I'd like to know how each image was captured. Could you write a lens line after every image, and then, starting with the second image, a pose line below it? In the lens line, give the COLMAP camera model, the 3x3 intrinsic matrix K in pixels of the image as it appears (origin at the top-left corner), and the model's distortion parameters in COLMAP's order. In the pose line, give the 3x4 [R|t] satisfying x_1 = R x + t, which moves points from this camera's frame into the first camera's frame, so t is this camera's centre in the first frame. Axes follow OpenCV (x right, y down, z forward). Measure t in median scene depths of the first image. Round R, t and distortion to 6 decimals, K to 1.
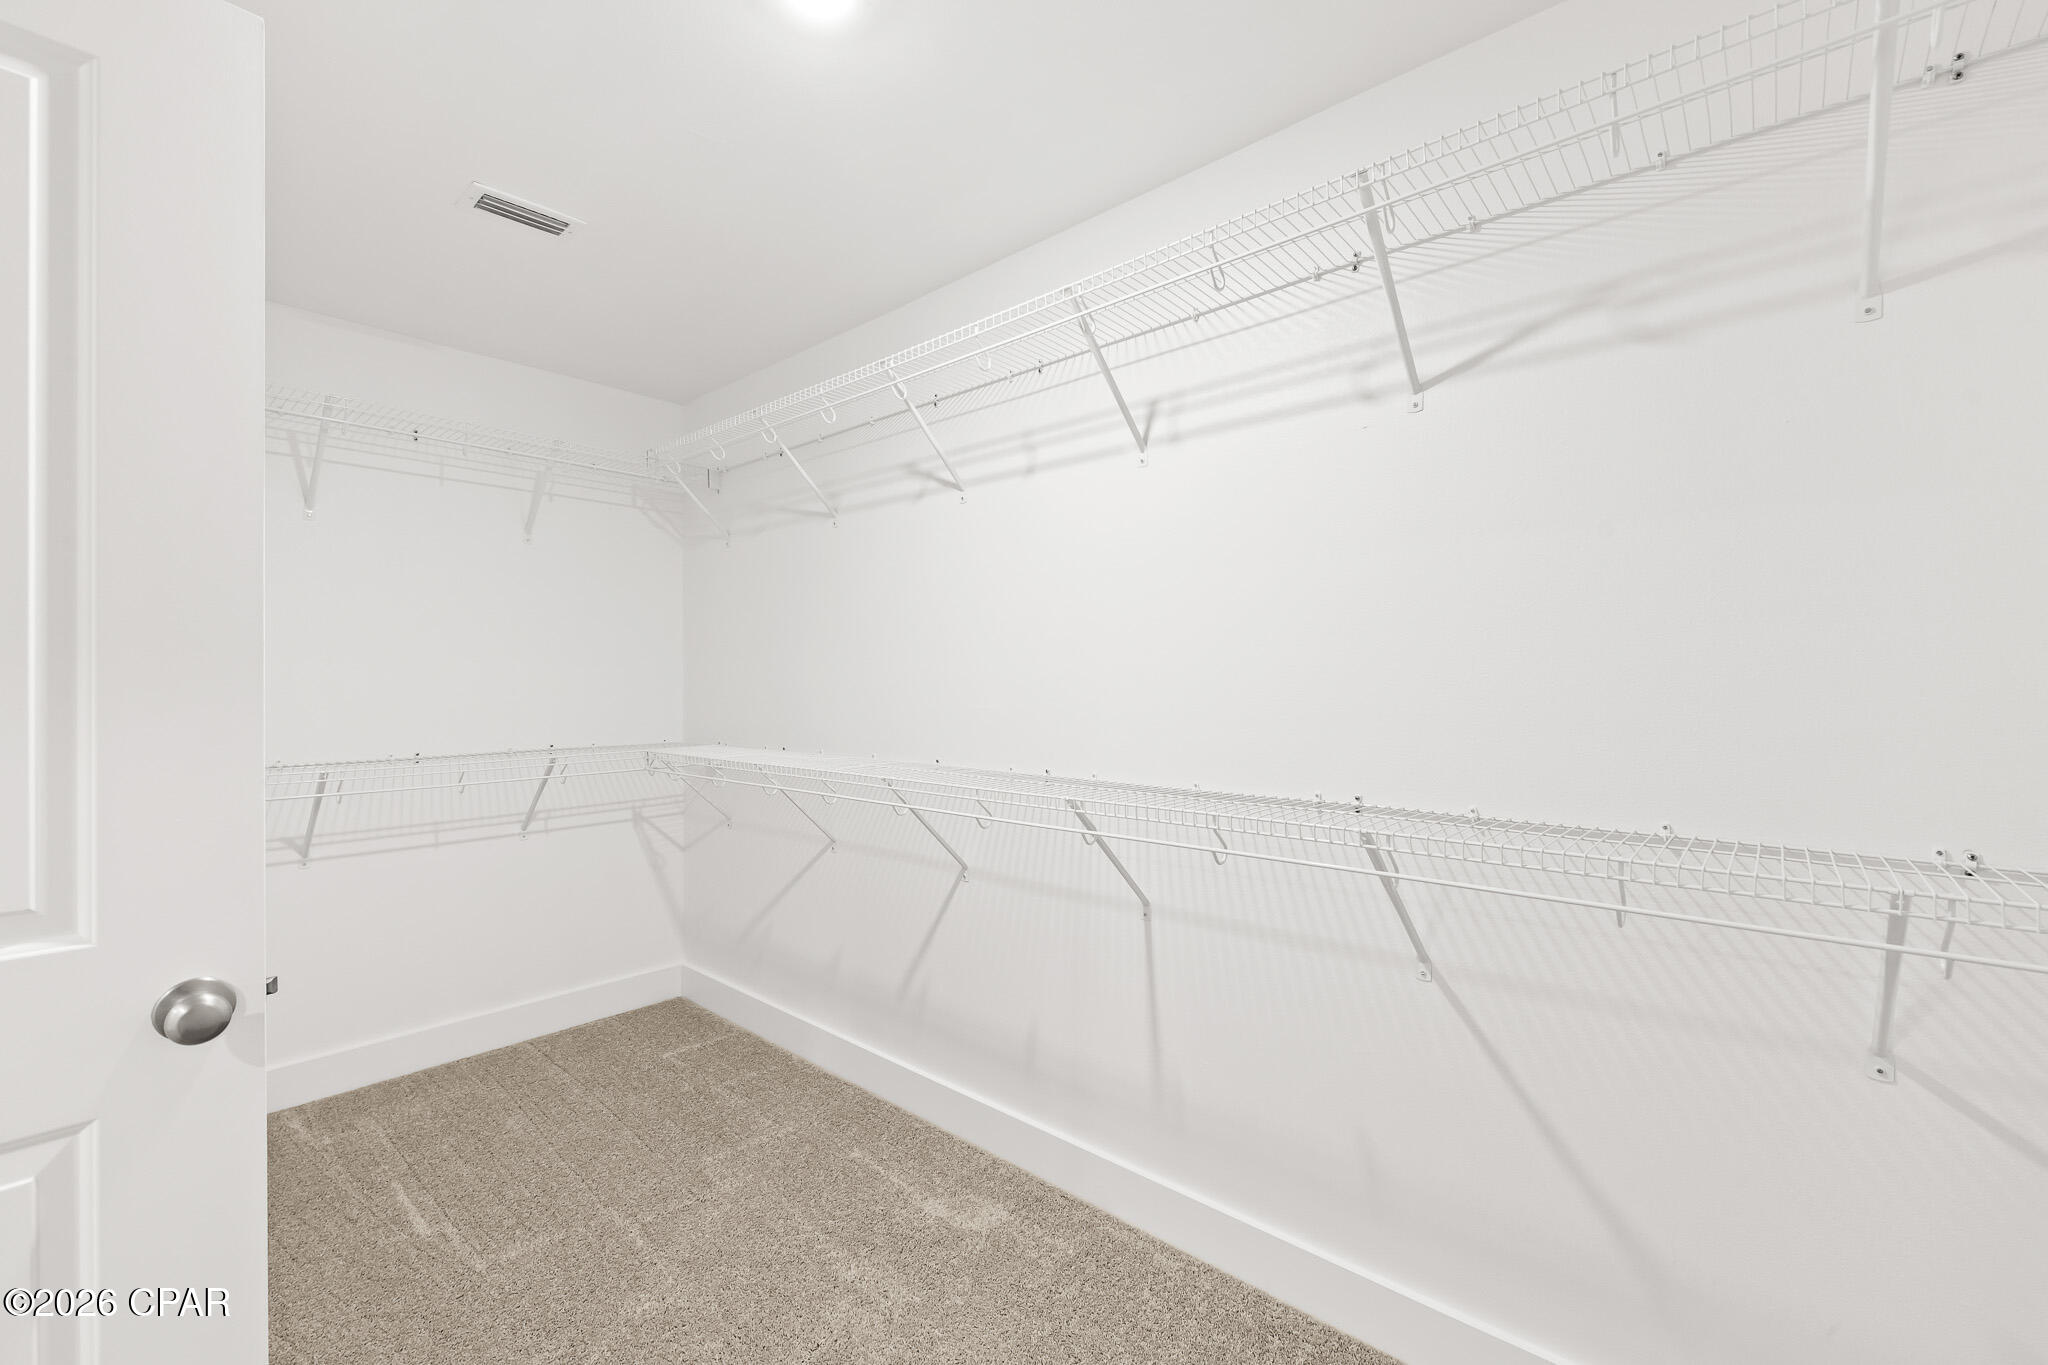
lens RADIAL K [[865.9, 0, 1016.6], [0, 865.9, 679.4], [0, 0, 1]] dist [0.003994, -0.000738]
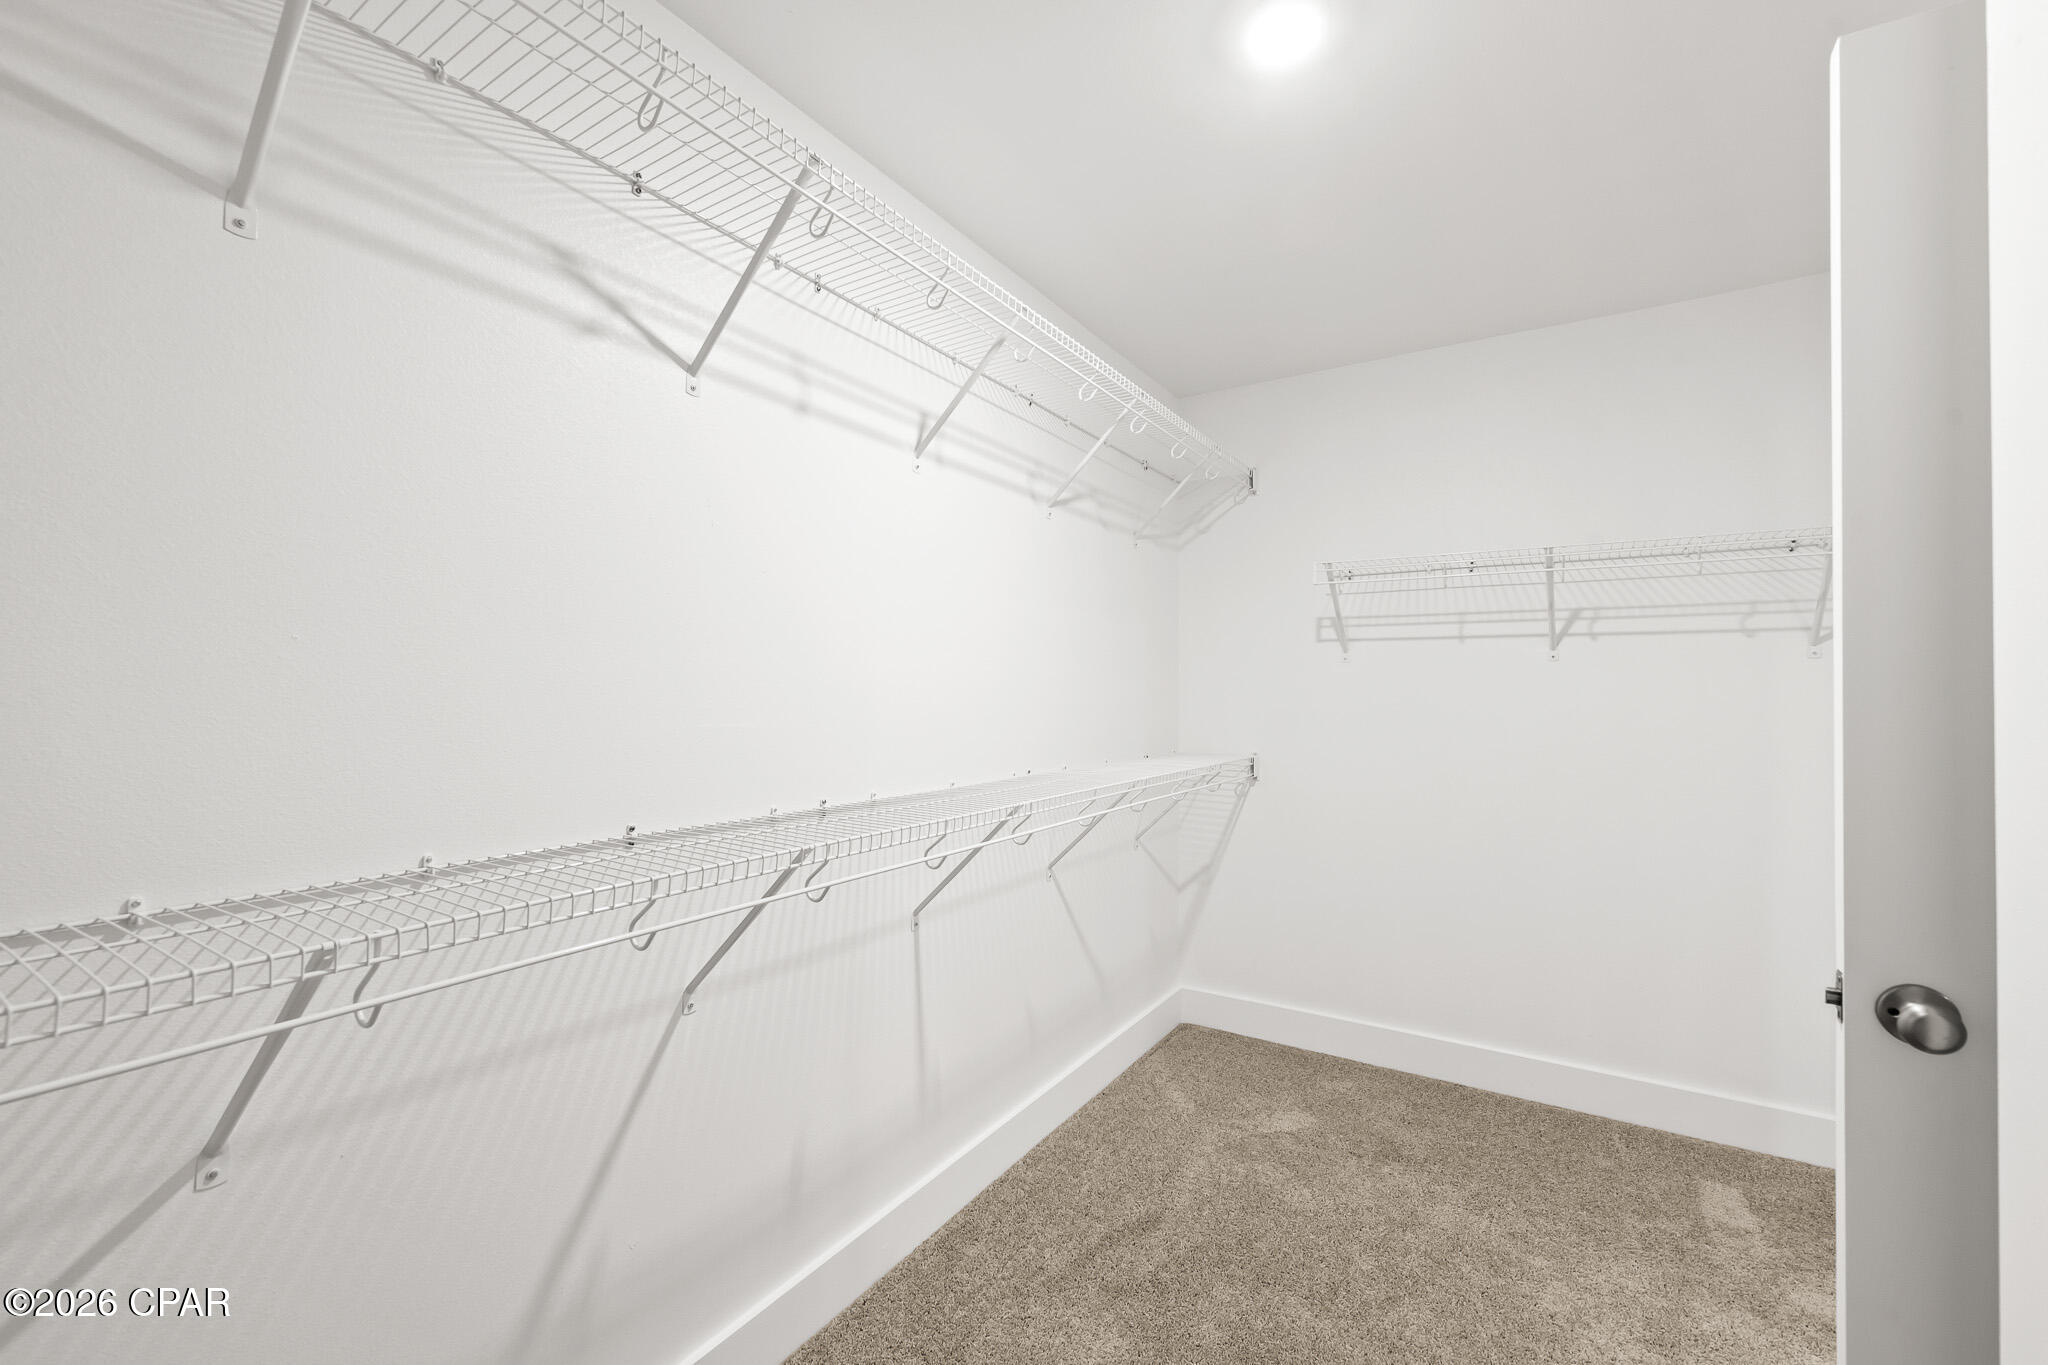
lens RADIAL K [[865.9, 0, 1016.6], [0, 865.9, 679.4], [0, 0, 1]] dist [0.003994, -0.000738]
pose [[-0.195531, 0.009844, 0.980648, -0.846038], [-0.004892, 0.999927, -0.011013, 0.002033], [-0.980685, -0.006951, -0.195469, 1.076501]]
